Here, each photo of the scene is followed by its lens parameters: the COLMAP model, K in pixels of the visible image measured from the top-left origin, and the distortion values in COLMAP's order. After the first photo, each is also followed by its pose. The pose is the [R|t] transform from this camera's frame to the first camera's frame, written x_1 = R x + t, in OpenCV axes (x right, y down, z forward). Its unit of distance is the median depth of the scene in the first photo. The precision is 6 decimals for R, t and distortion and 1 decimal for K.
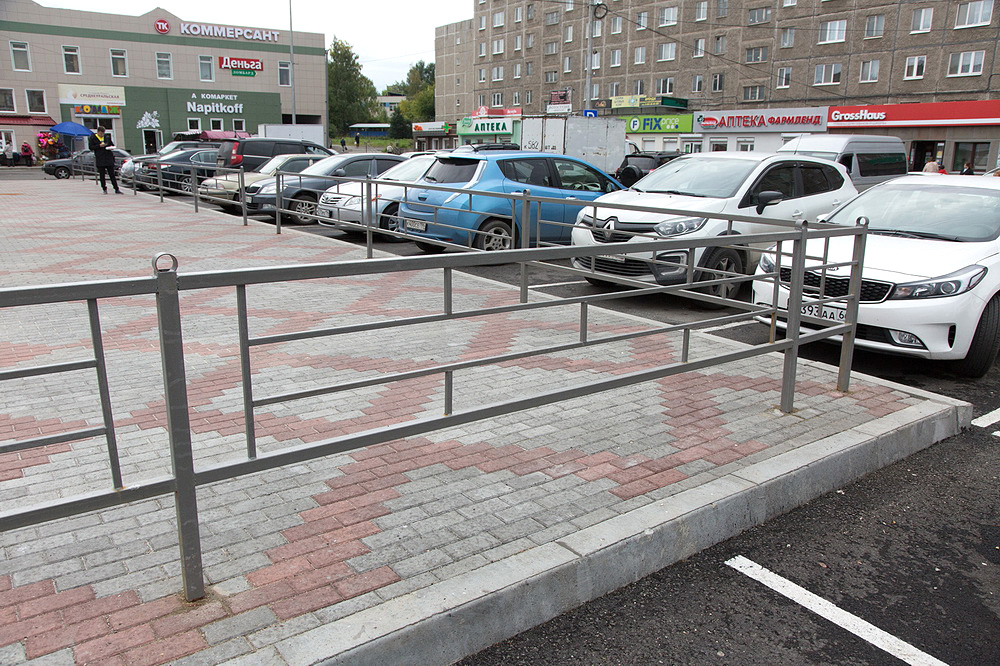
lens RADIAL K [[767.2, 0, 494.3], [0, 767.2, 338.4], [0, 0, 1]] dist [-0.038330, 0.008694]
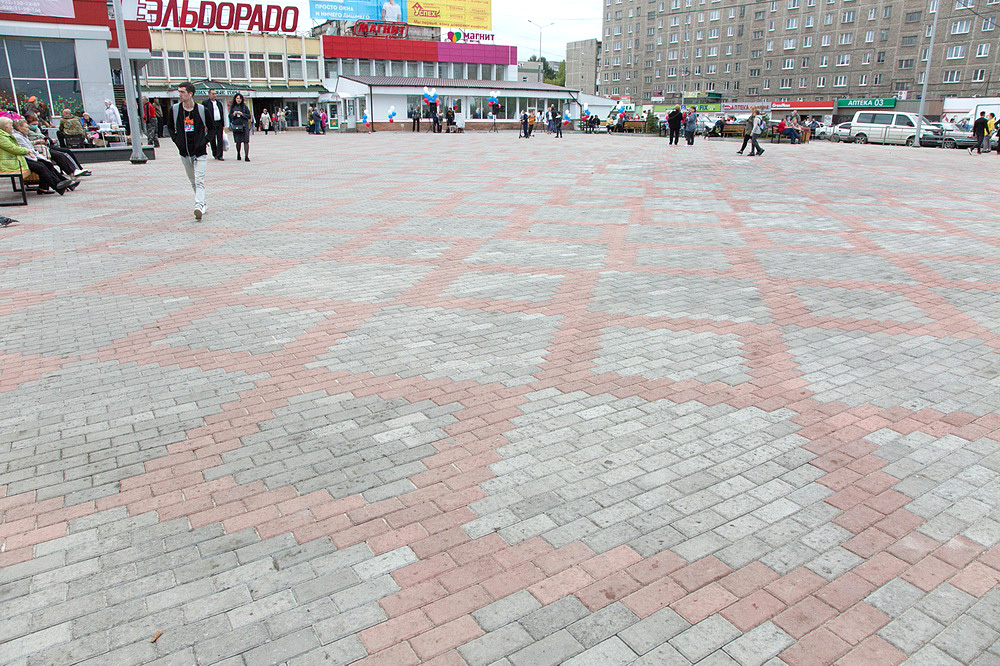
lens RADIAL K [[683.7, 0, 504.5], [0, 683.7, 327.8], [0, 0, 1]] dist [-0.047029, 0.009038]
pose [[0.997206, 0.012029, -0.073725, -0.199424], [-0.008023, 0.998487, 0.054393, 0.235740], [0.074268, -0.053650, 0.995794, -0.954302]]
